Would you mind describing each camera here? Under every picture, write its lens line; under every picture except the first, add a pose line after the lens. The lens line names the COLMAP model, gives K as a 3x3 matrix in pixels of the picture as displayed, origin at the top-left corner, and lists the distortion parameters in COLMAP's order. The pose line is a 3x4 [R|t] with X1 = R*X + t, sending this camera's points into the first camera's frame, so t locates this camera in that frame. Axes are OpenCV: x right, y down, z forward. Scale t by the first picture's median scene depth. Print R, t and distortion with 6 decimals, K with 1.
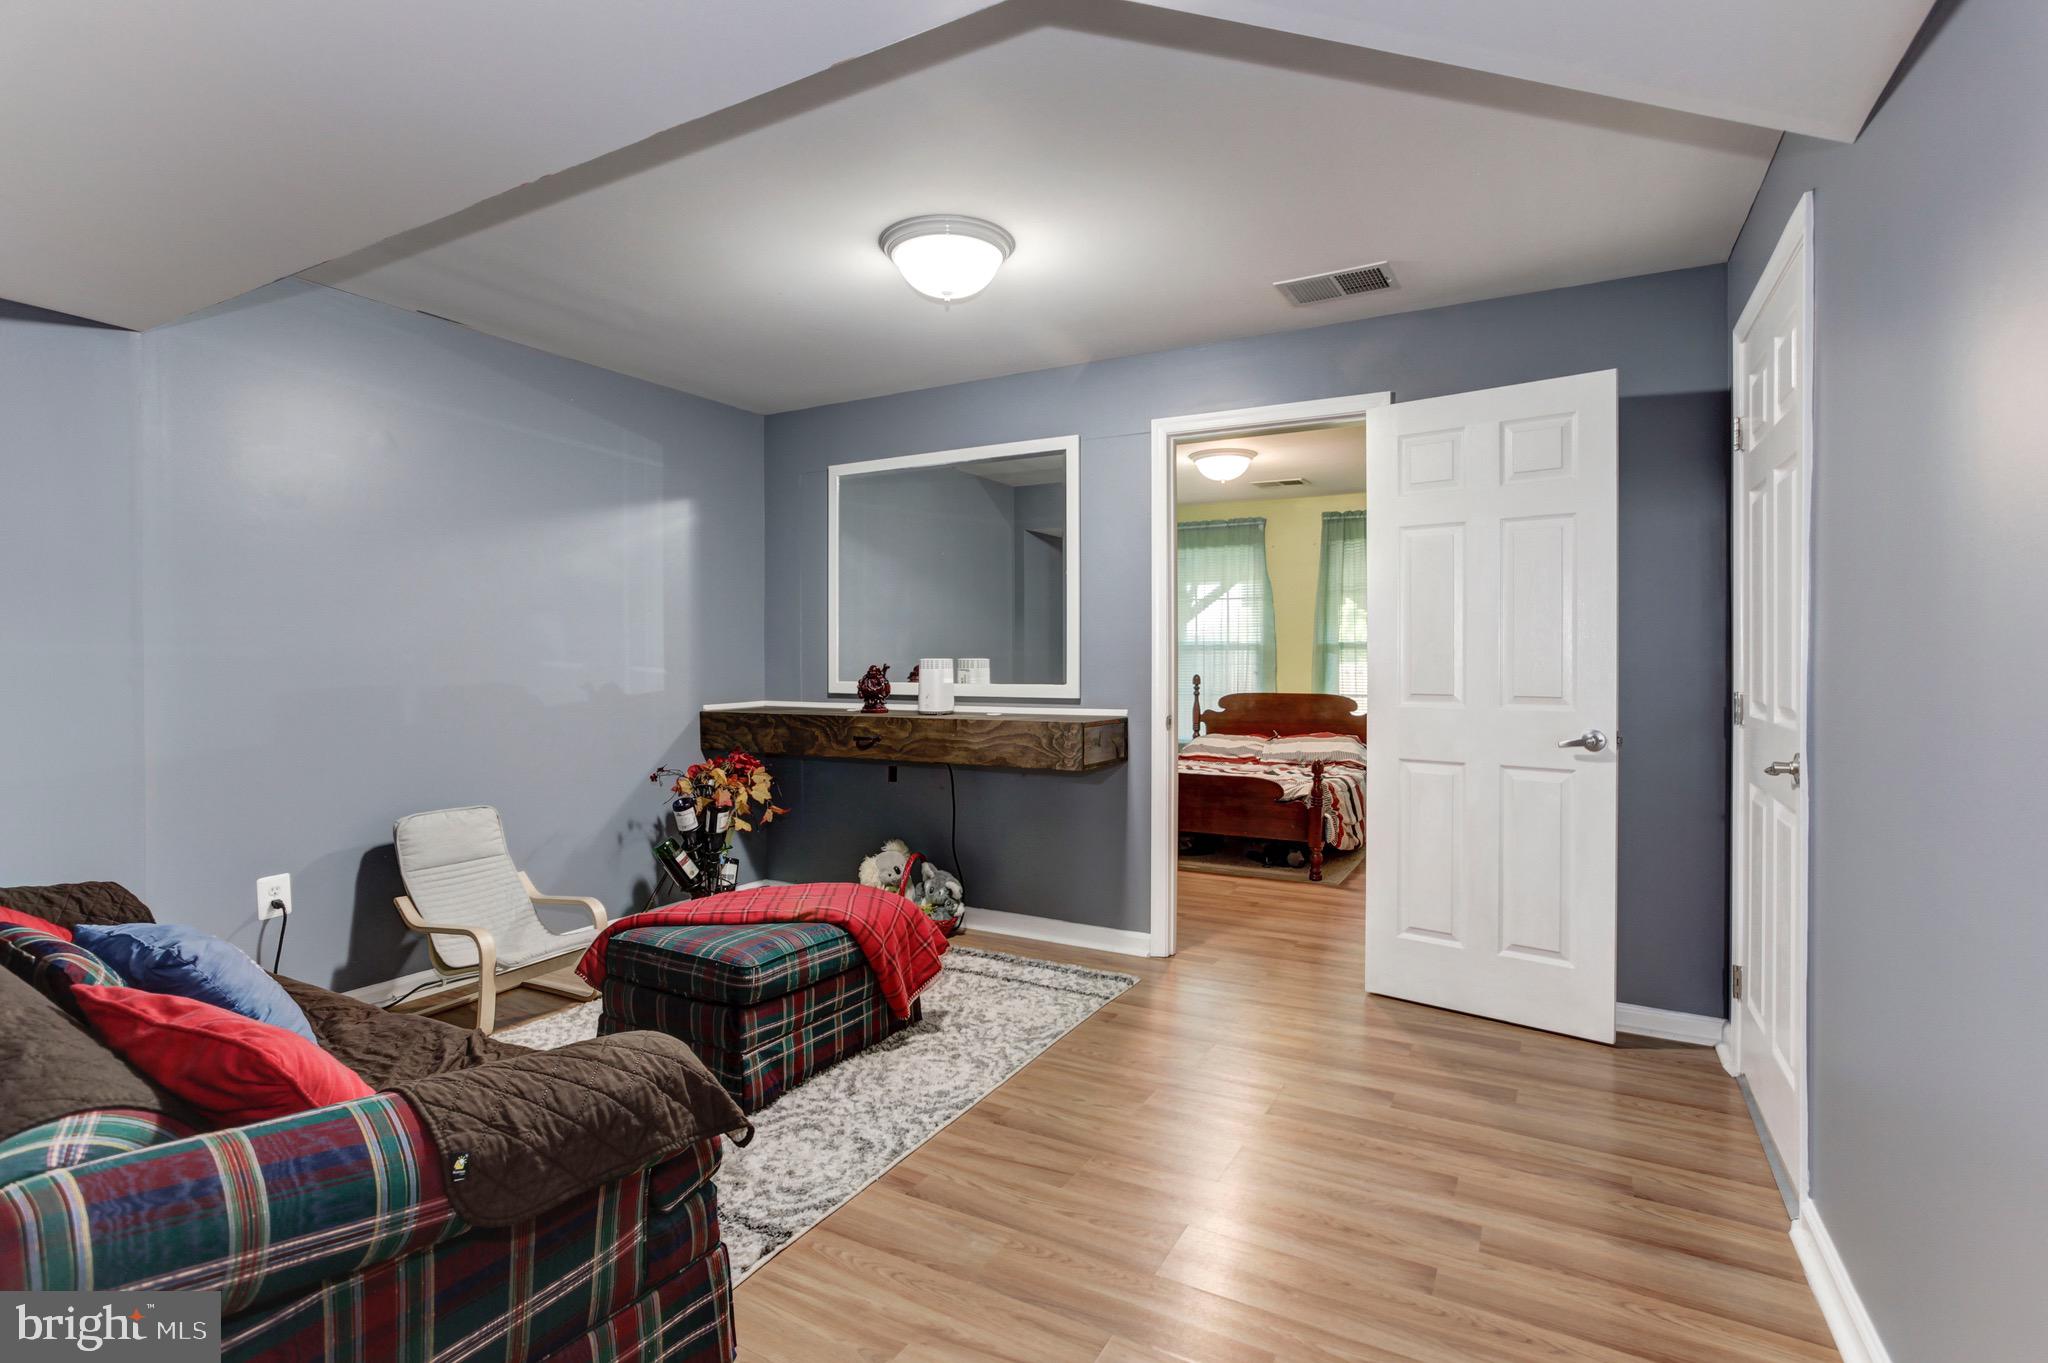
lens RADIAL K [[1005.3, 0, 1030.6], [0, 1005.3, 676.1], [0, 0, 1]] dist [-0.001276, -0.000078]
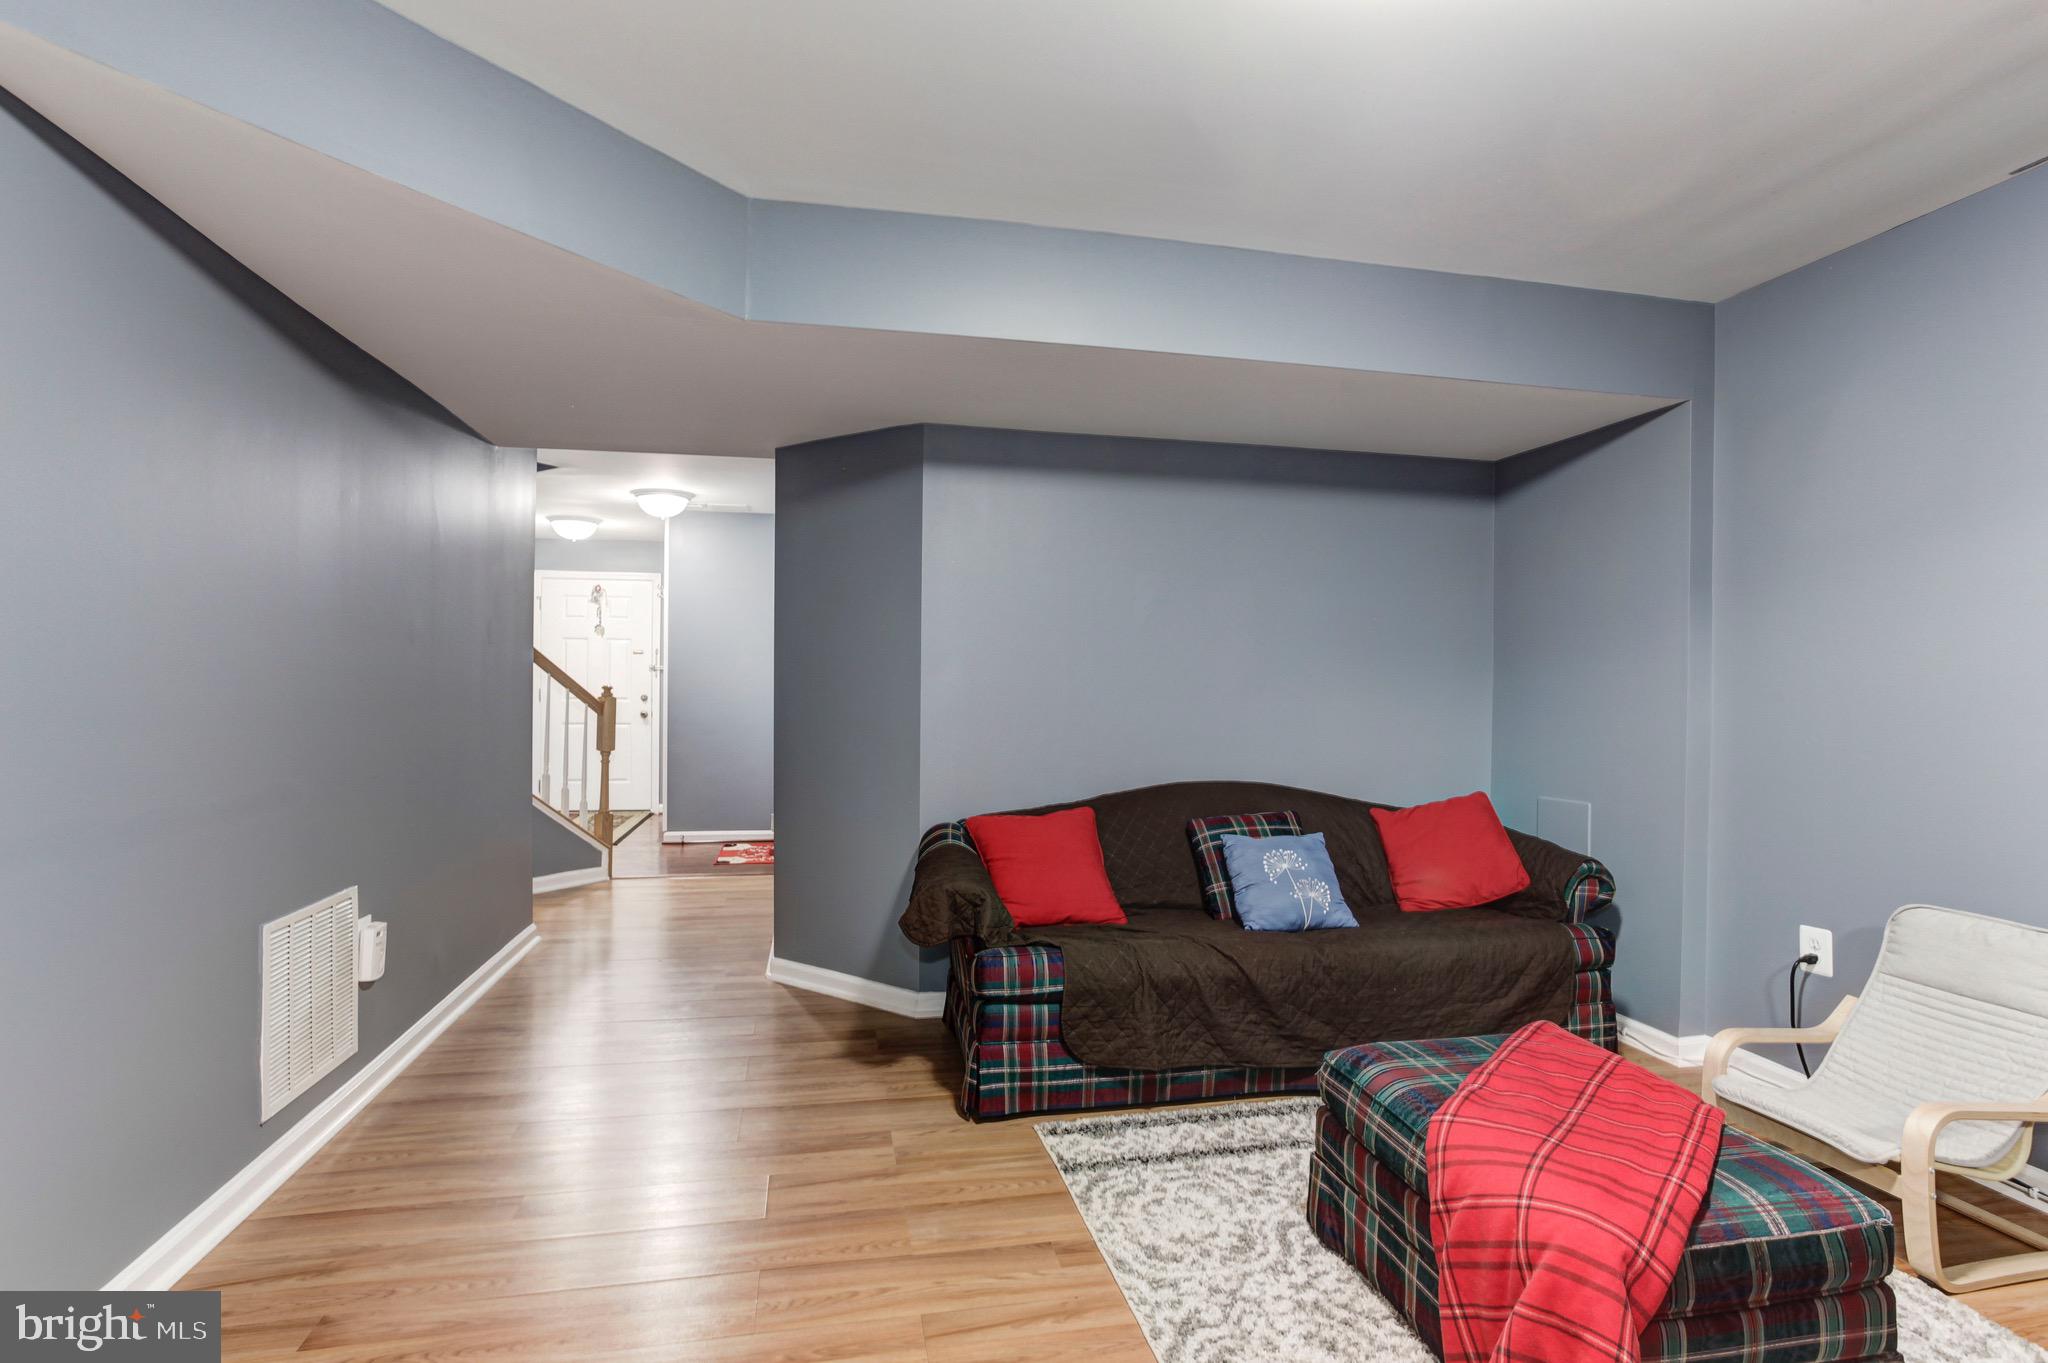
lens RADIAL K [[1005.3, 0, 1030.6], [0, 1005.3, 676.1], [0, 0, 1]] dist [-0.001276, -0.000078]
pose [[-0.763984, -0.012671, -0.645110, 0.324142], [-0.014081, 0.999896, -0.002964, -0.013087], [0.645081, 0.006819, -0.764084, 1.081499]]
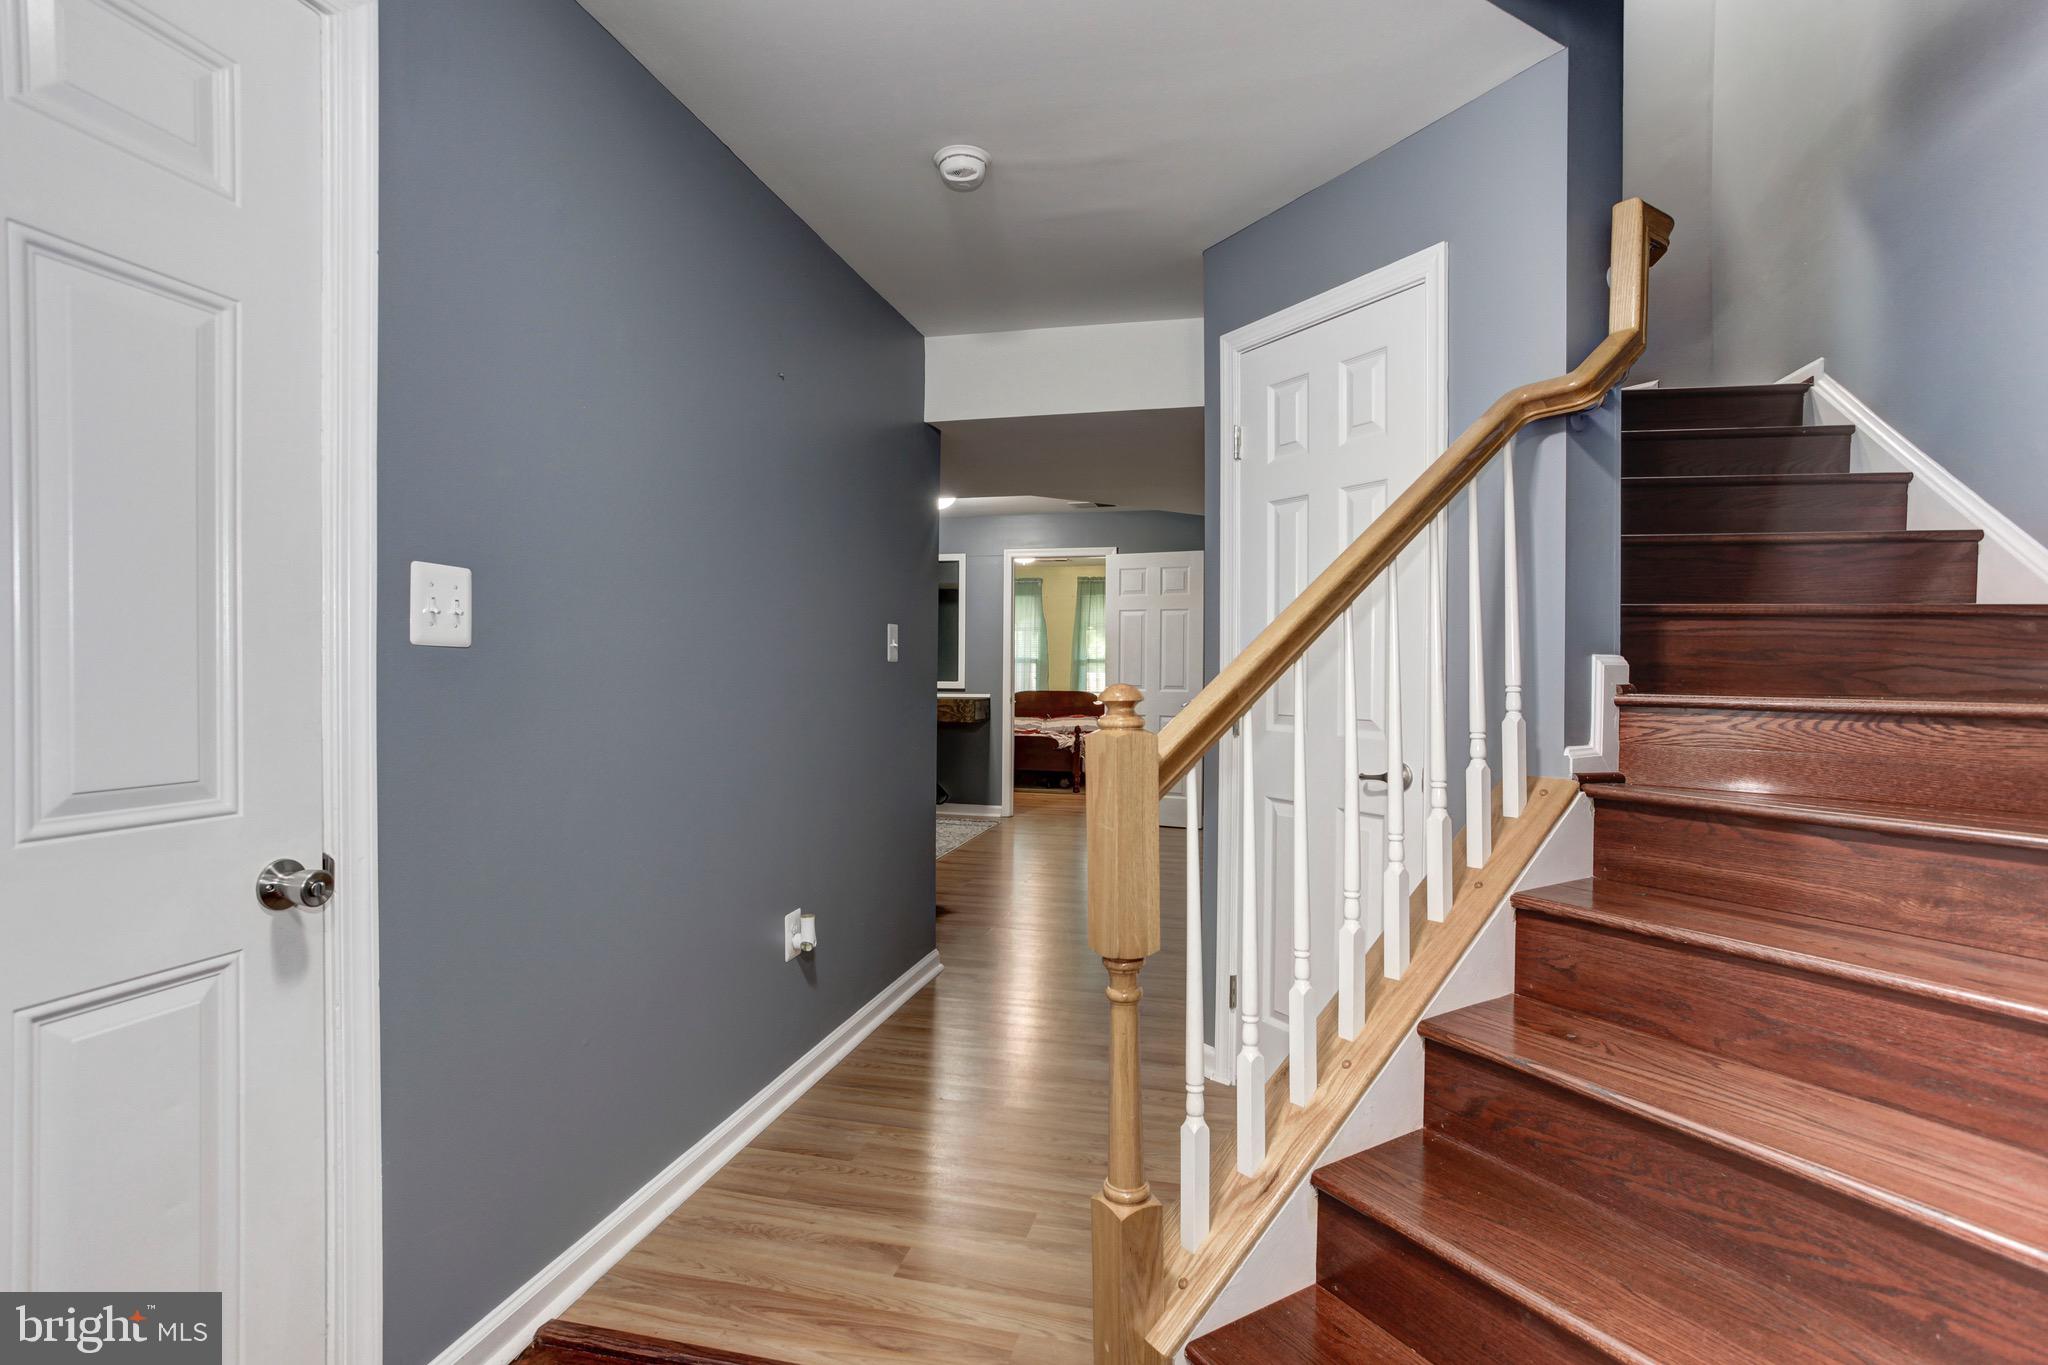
lens RADIAL K [[1005.3, 0, 1030.6], [0, 1005.3, 677.1], [0, 0, 1]] dist [-0.001276, -0.000078]
pose [[0.968009, 0.009488, 0.250737, -0.191819], [-0.008205, 0.999947, -0.006163, 0.006617], [-0.250782, 0.003909, 0.968036, -0.556236]]
